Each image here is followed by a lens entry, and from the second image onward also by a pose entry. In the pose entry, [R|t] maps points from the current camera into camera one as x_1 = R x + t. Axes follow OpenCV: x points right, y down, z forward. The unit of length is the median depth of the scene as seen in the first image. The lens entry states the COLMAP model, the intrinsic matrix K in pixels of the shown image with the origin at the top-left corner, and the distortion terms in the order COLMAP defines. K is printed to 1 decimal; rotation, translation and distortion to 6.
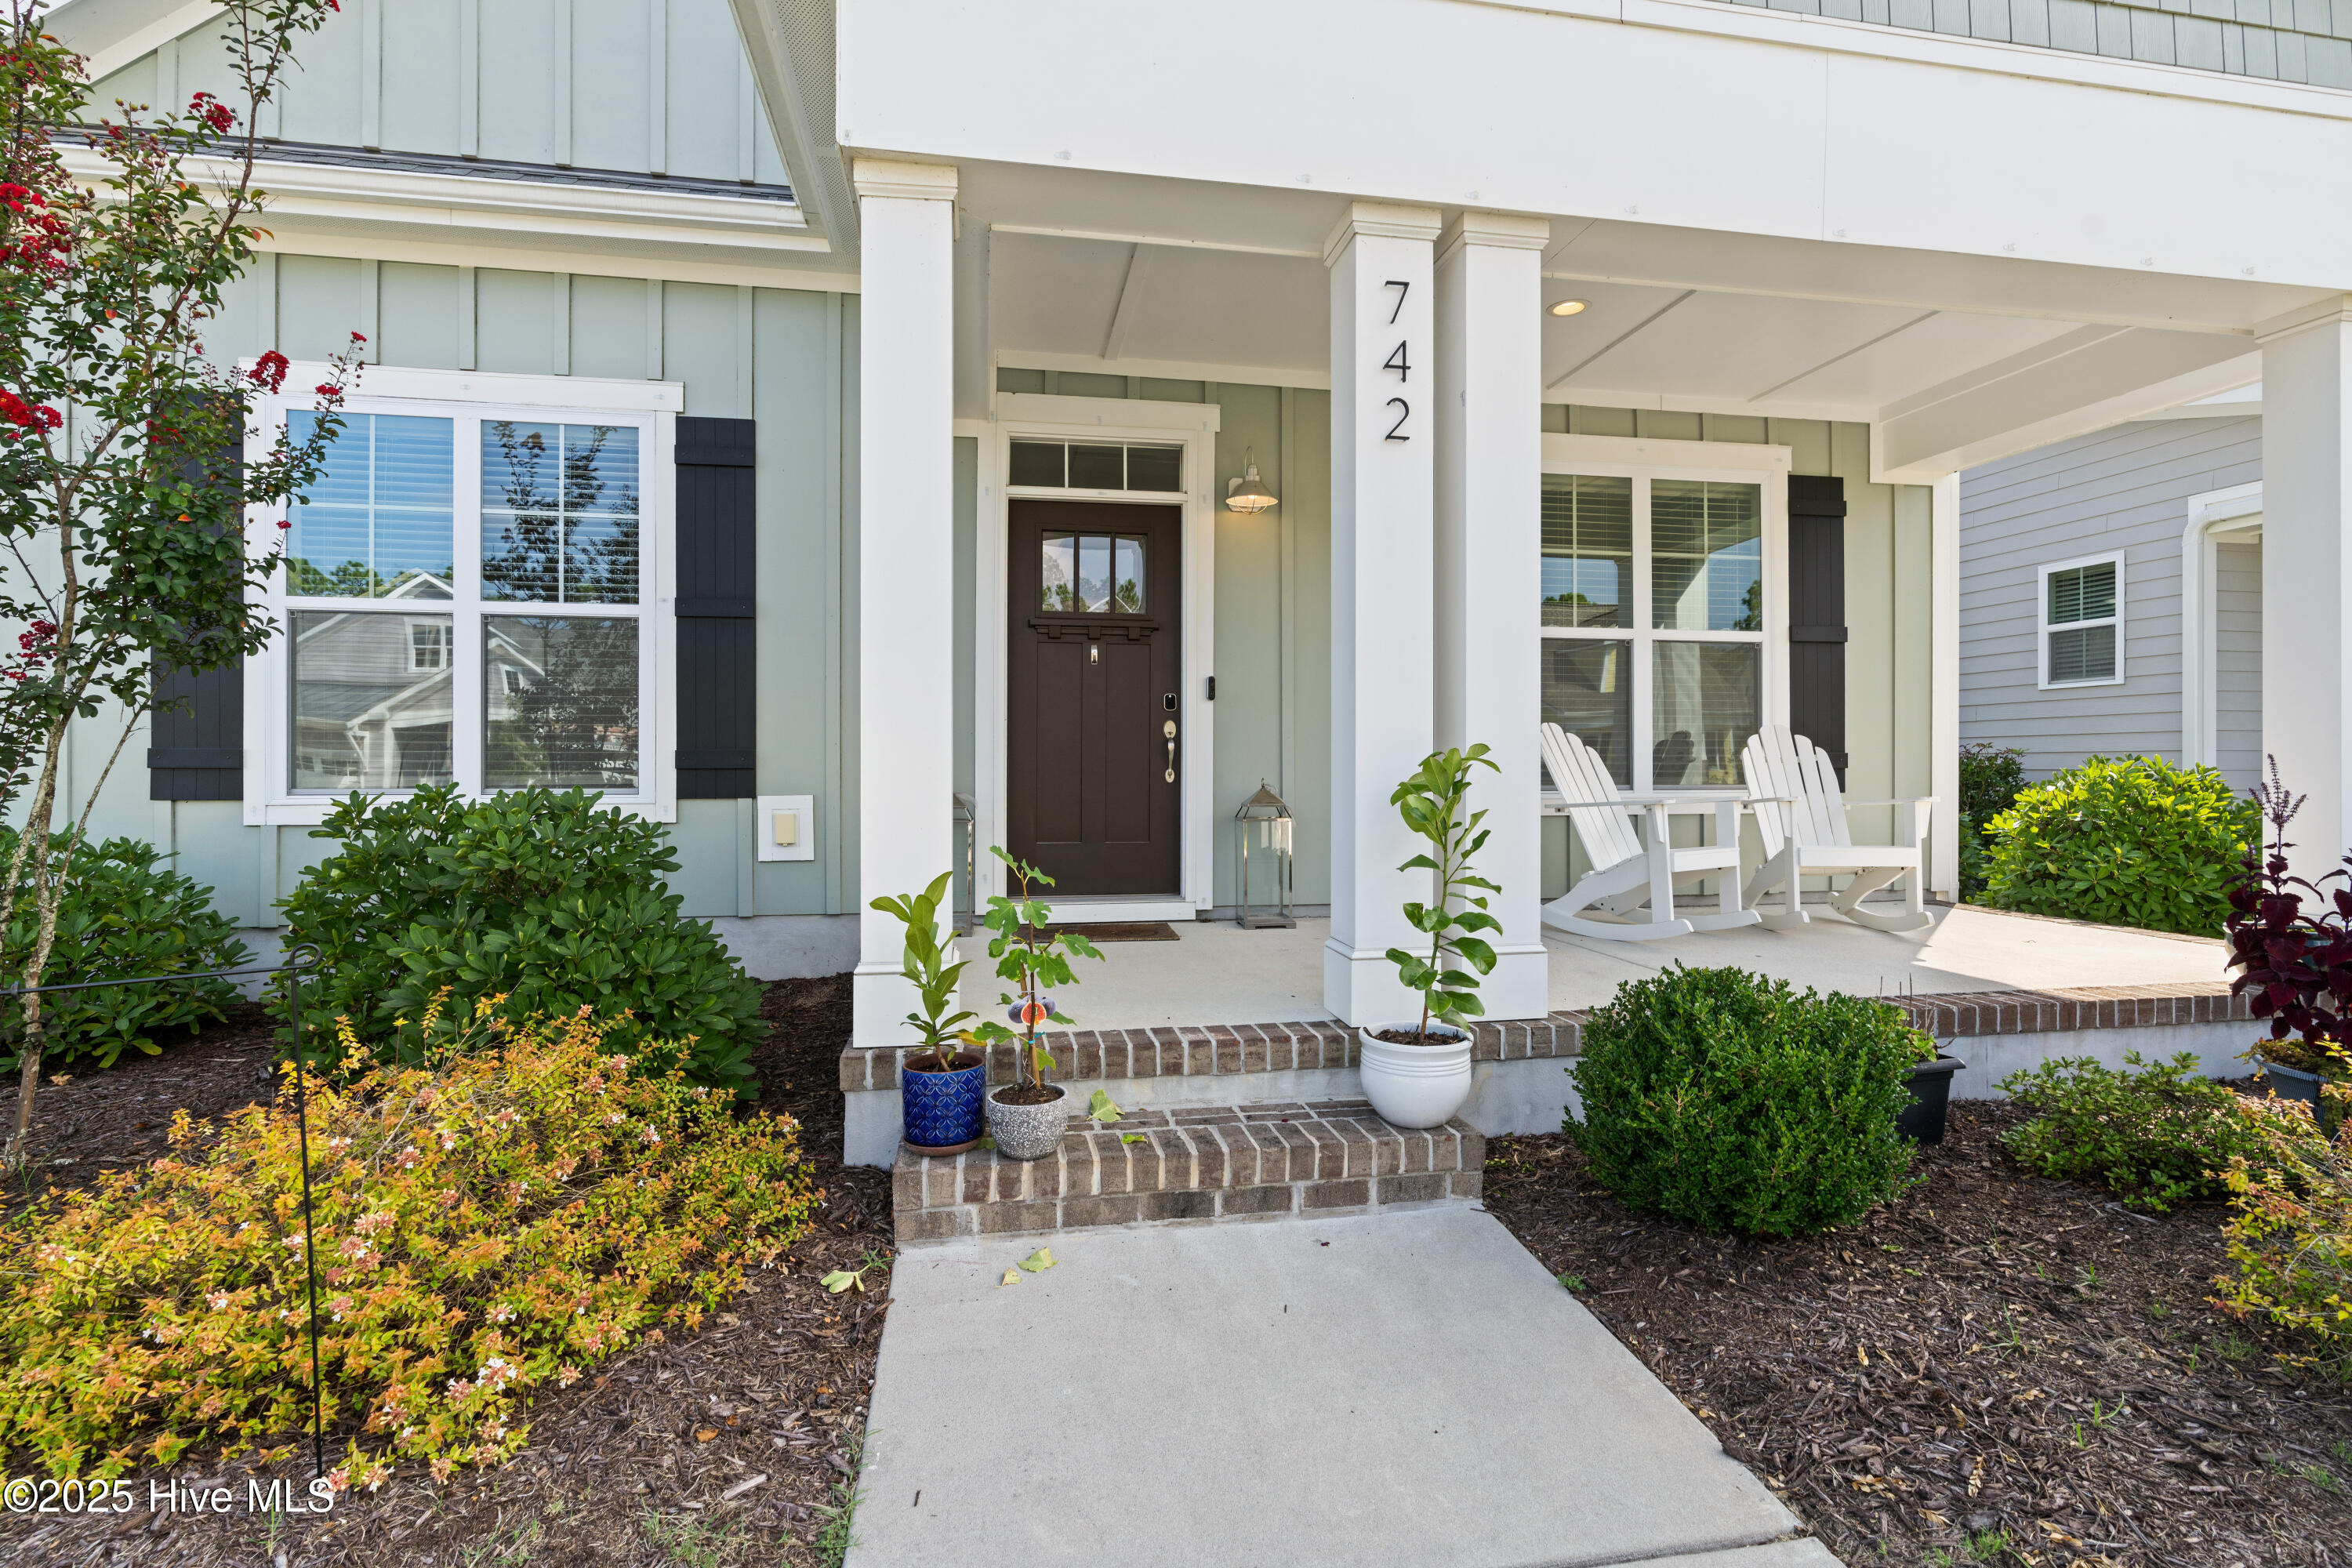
lens RADIAL K [[1059.9, 0, 1185.5], [0, 1059.9, 772.8], [0, 0, 1]] dist [0.002906, 0.000162]
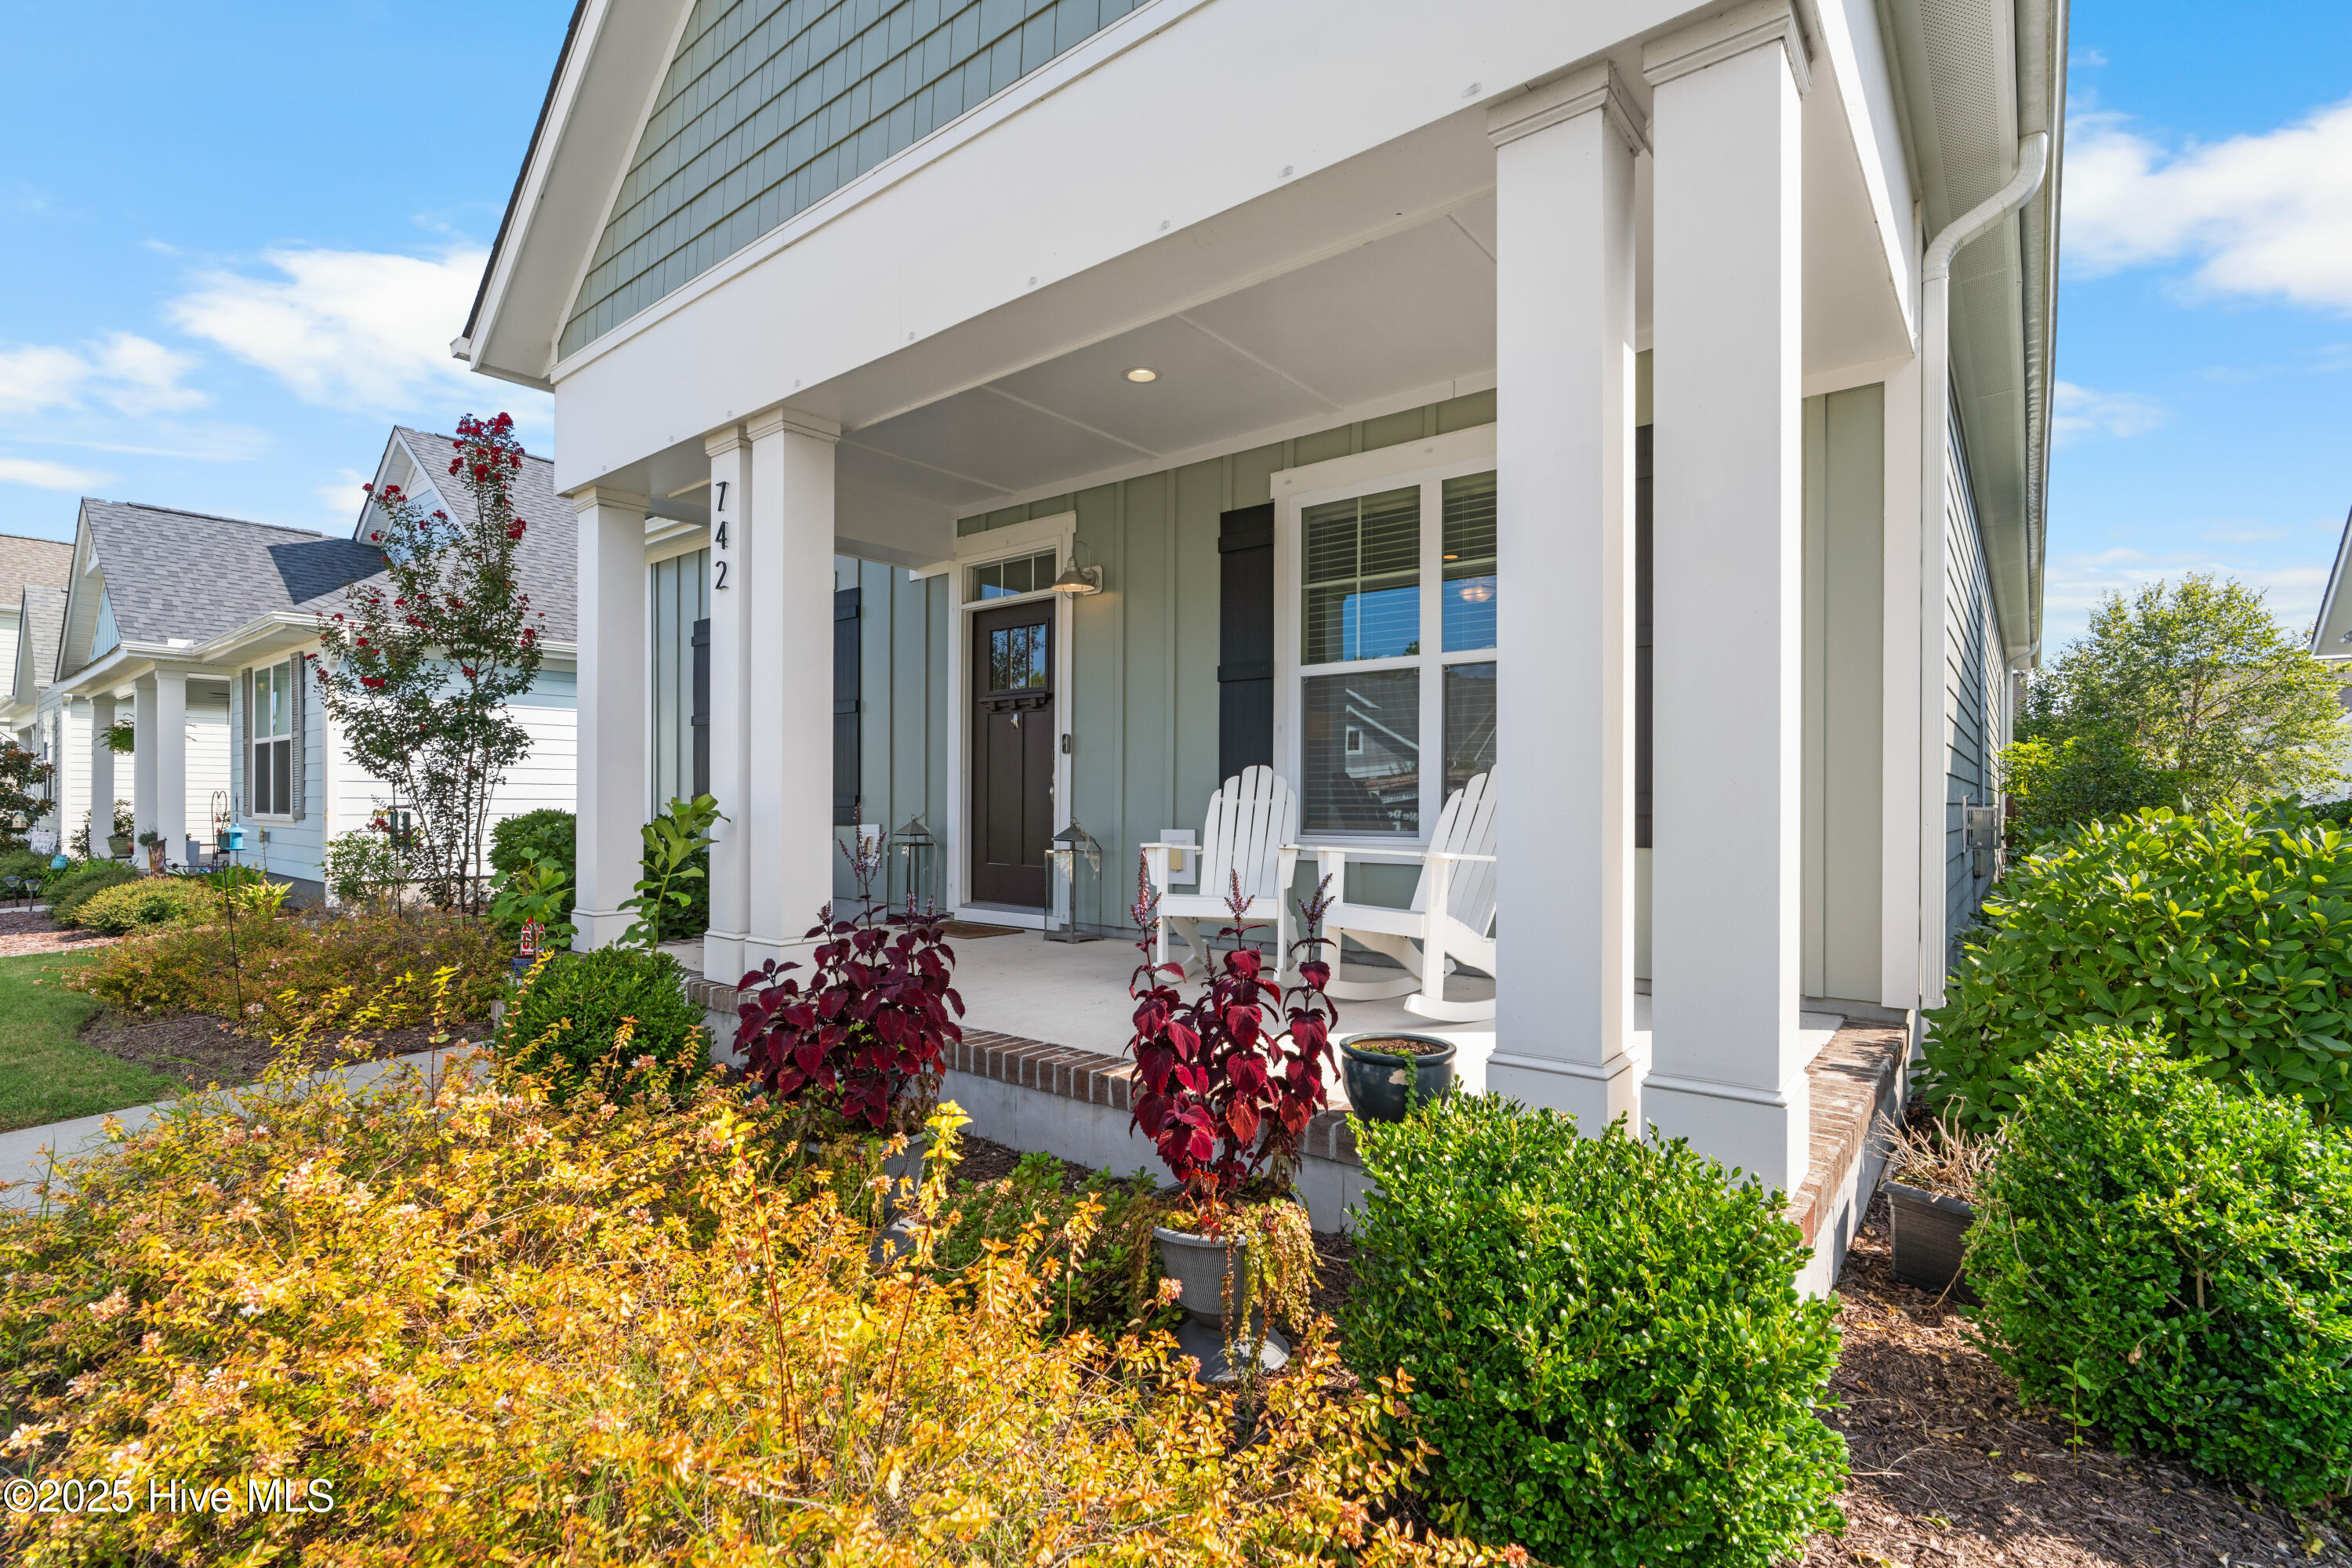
lens RADIAL K [[1059.9, 0, 1173.6], [0, 1059.9, 805.9], [0, 0, 1]] dist [0.002906, 0.000162]
pose [[0.652419, 0.008918, -0.757806, 1.026505], [-0.016883, 0.999854, -0.002769, -0.008124], [0.757671, 0.014600, 0.652474, 0.301666]]
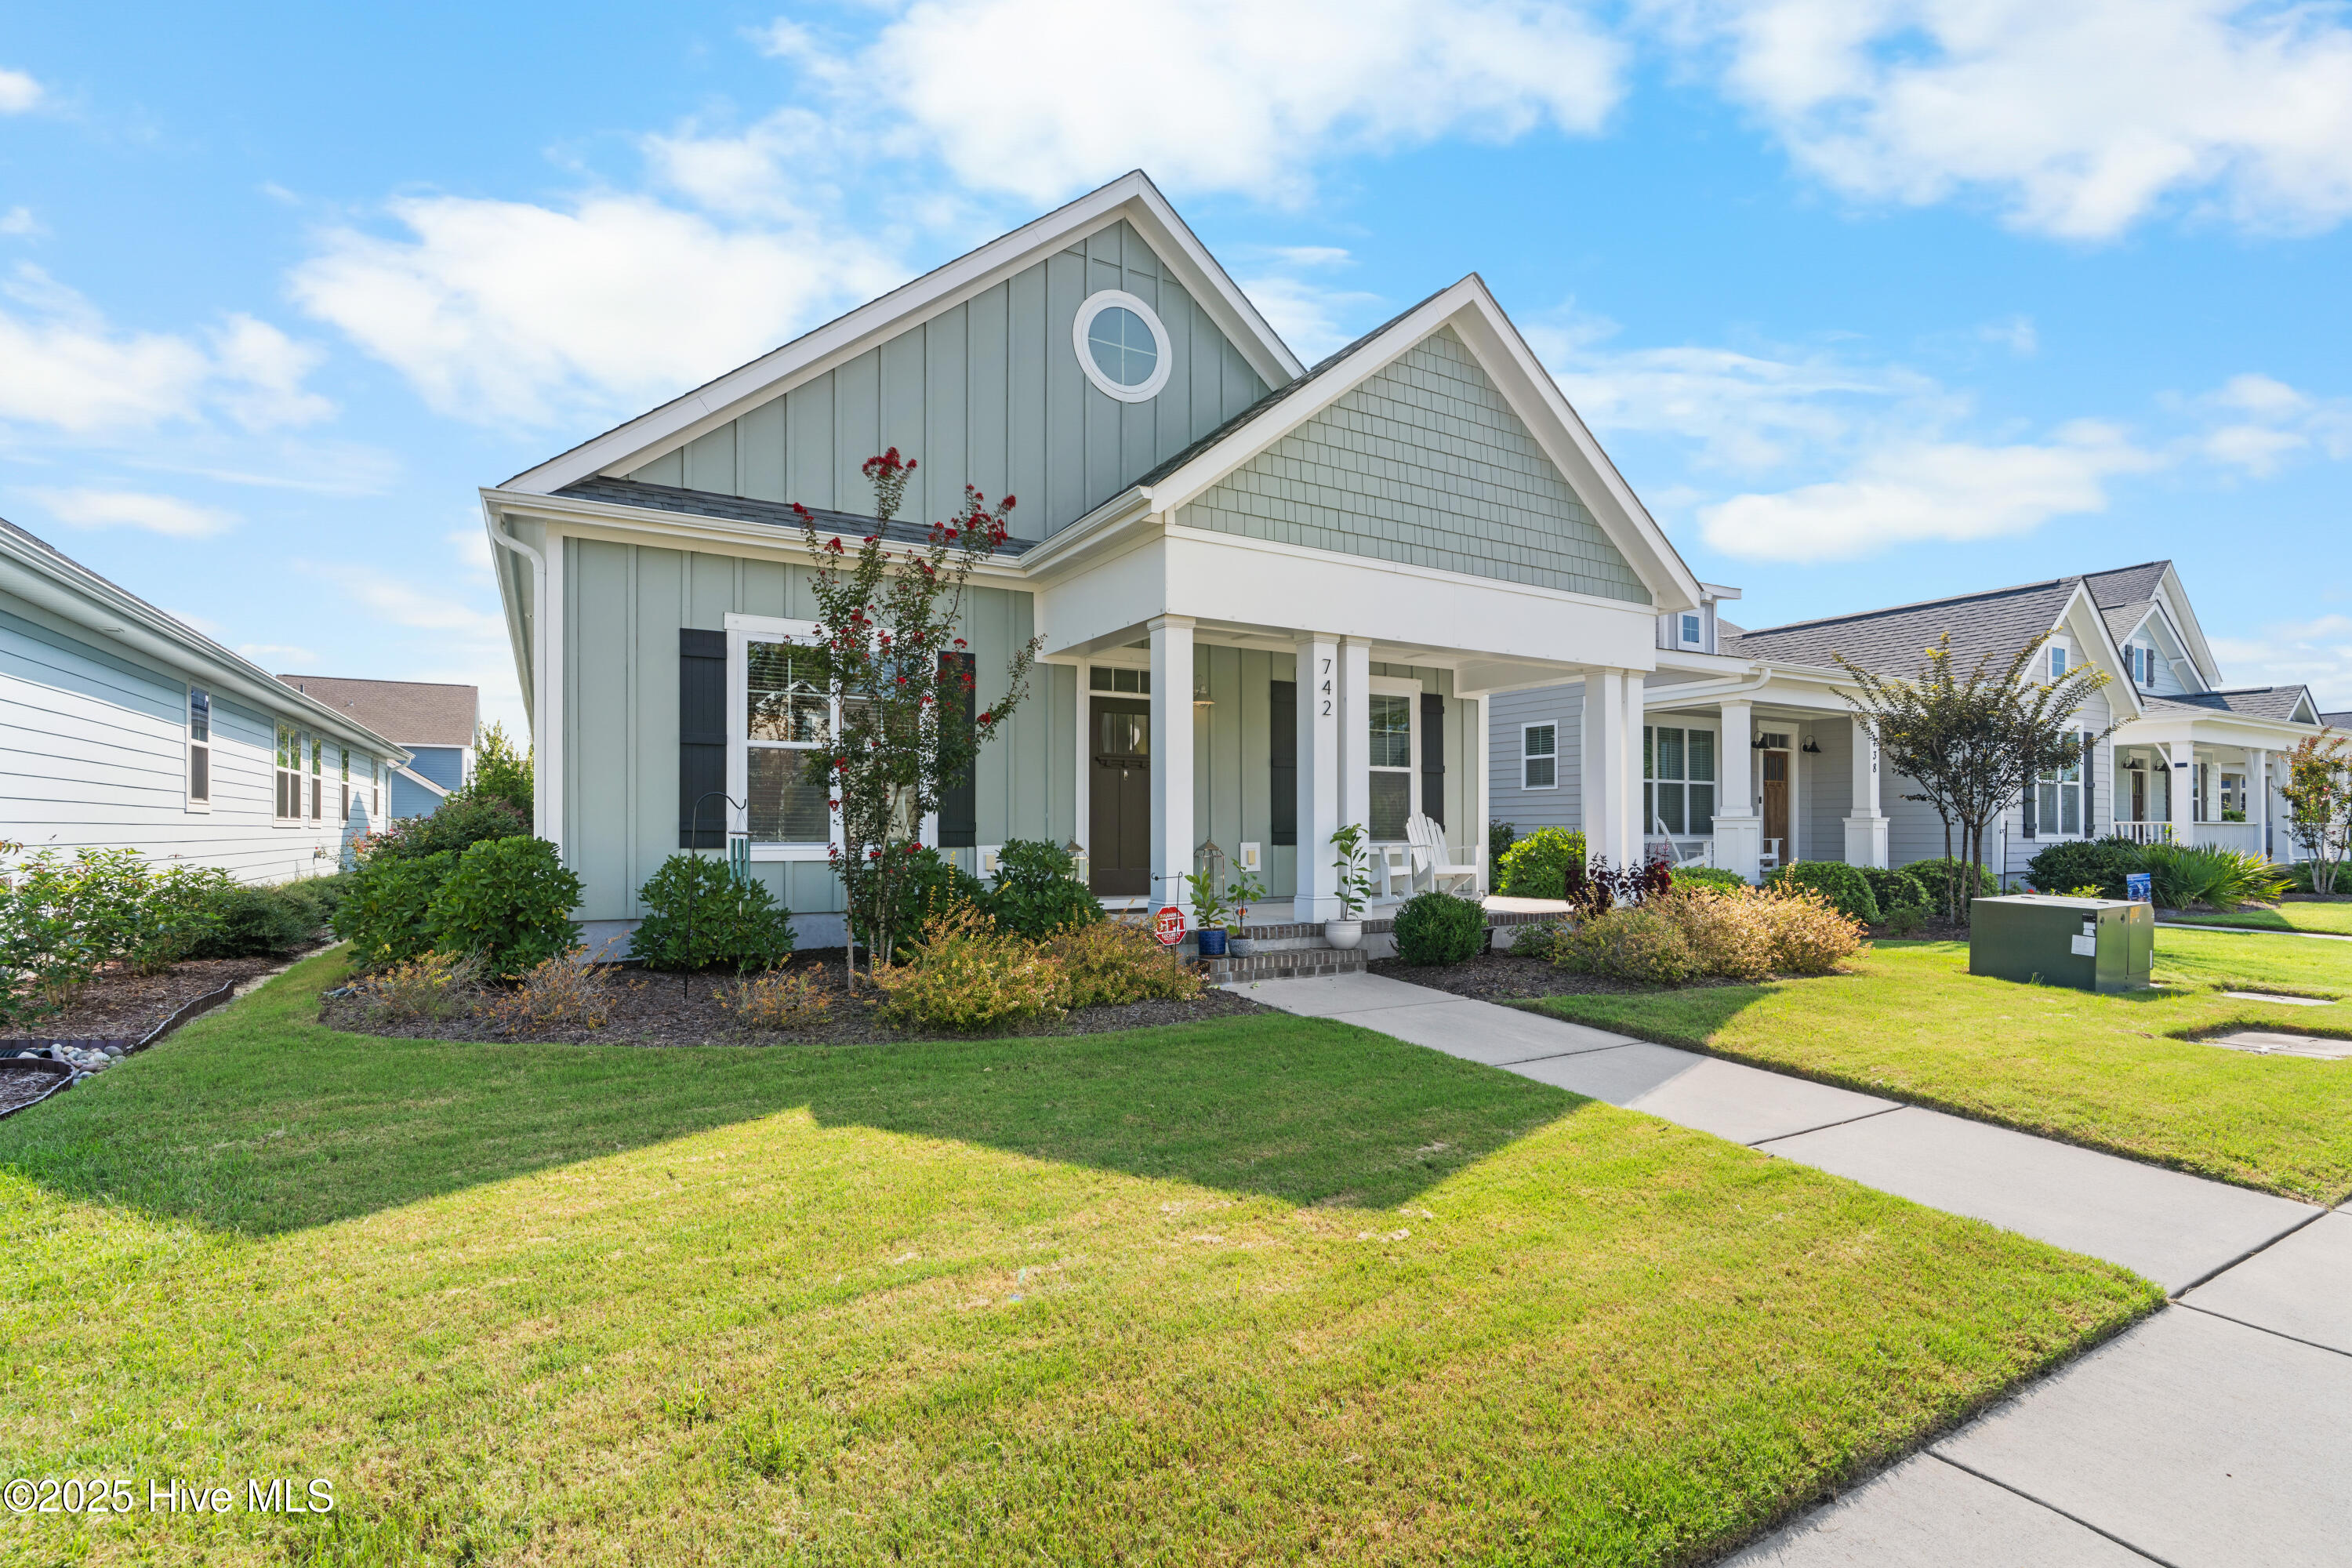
lens RADIAL K [[1059.9, 0, 1164.4], [0, 1059.9, 827.7], [0, 0, 1]] dist [0.002906, 0.000162]
pose [[0.941291, 0.003186, 0.337580, -0.693122], [-0.000703, 0.999972, -0.007476, 0.003353], [-0.337595, 0.006800, 0.941267, -0.900862]]
